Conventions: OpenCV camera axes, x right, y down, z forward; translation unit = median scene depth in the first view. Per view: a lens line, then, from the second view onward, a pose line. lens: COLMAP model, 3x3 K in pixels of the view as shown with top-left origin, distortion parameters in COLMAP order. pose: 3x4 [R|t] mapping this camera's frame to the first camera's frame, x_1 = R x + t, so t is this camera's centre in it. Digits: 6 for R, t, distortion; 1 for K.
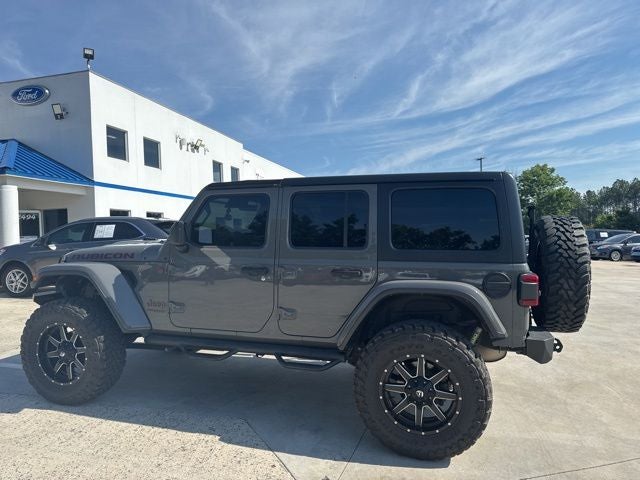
lens RADIAL K [[456.0, 0, 315.6], [0, 456.0, 252.0], [0, 0, 1]] dist [0.070114, -0.073604]
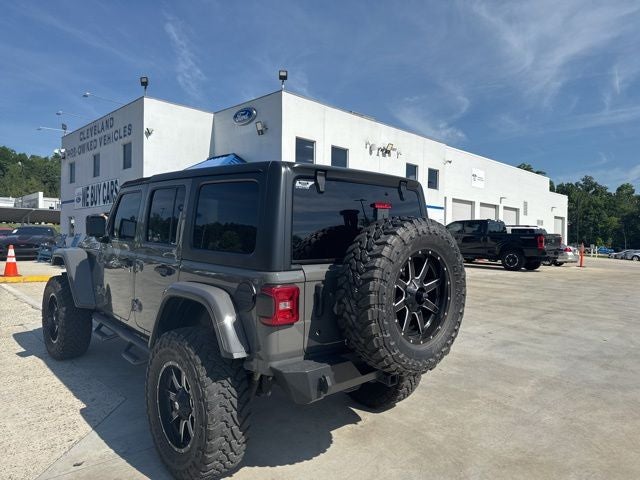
lens RADIAL K [[458.7, 0, 328.1], [0, 458.7, 241.9], [0, 0, 1]] dist [0.082936, -0.075144]
pose [[0.877984, 0.039478, -0.477059, 0.163244], [-0.054065, 0.998395, -0.016881, -0.003665], [0.475627, 0.040613, 0.878709, 0.060531]]
